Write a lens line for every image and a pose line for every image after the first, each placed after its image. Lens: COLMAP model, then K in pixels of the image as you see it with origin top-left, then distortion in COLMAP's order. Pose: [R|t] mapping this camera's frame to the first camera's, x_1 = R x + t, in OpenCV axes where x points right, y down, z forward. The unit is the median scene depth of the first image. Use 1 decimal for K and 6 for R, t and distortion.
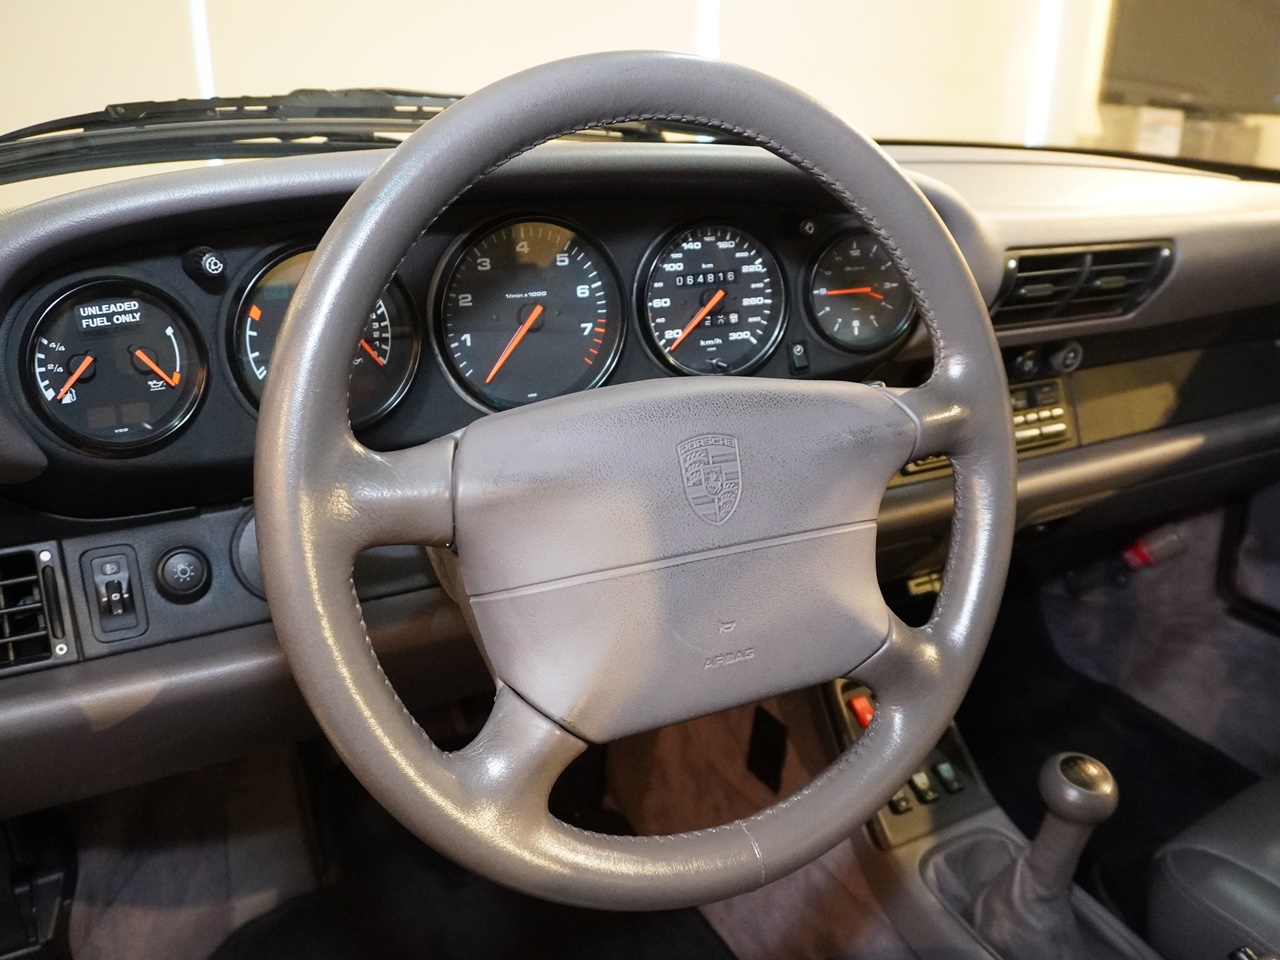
lens RADIAL K [[1079.4, 0, 640.0], [0, 1079.4, 480.0], [0, 0, 1]] dist [-0.075060, 0.000401]
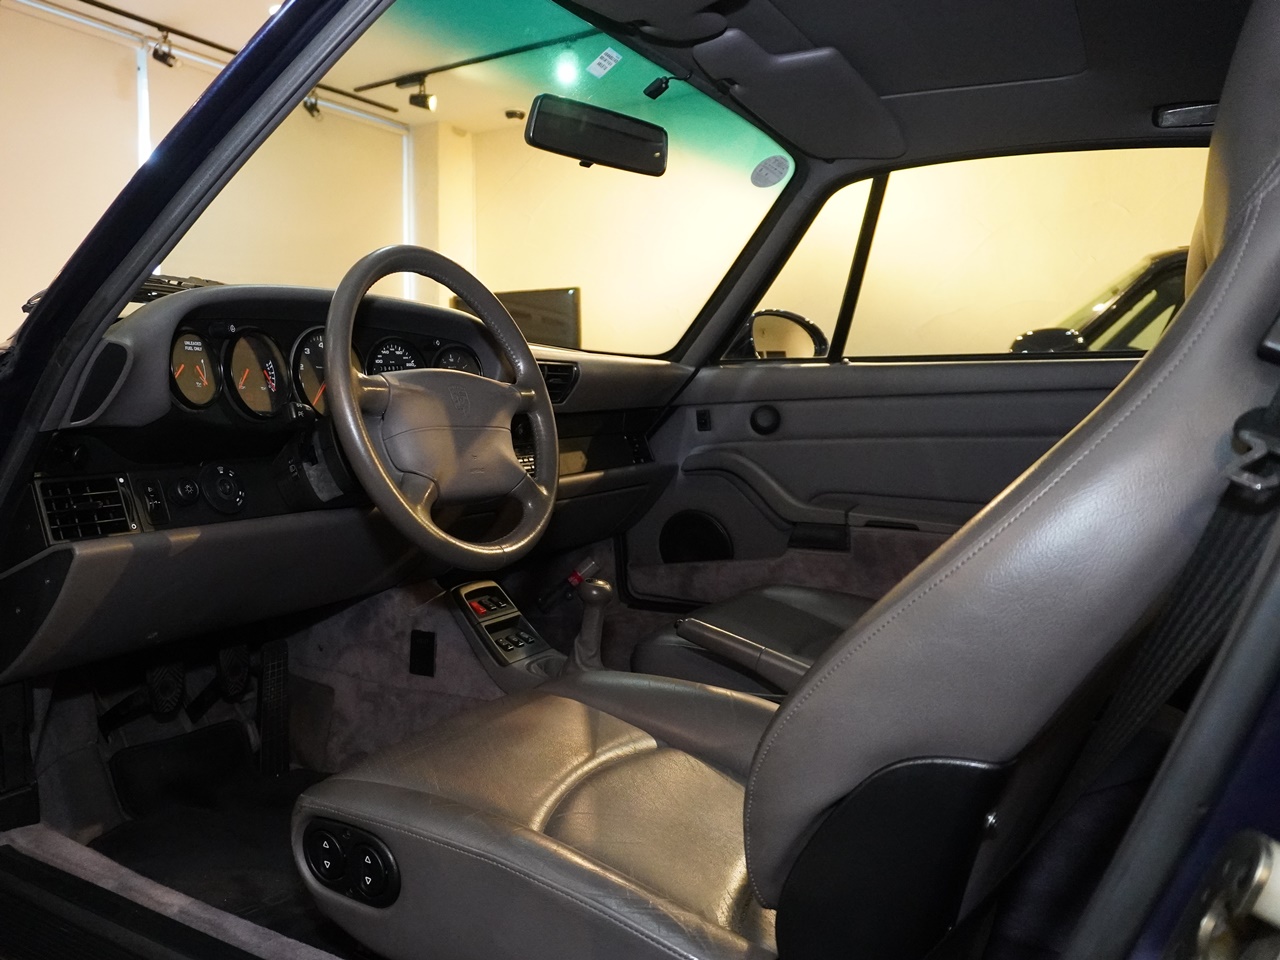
lens RADIAL K [[1079.4, 0, 640.0], [0, 1079.4, 480.0], [0, 0, 1]] dist [-0.075060, 0.000401]
pose [[0.827097, -0.058729, 0.558983, -0.721383], [0.213089, 0.953046, -0.215165, 0.573207], [-0.520100, 0.297076, 0.800776, -0.857850]]
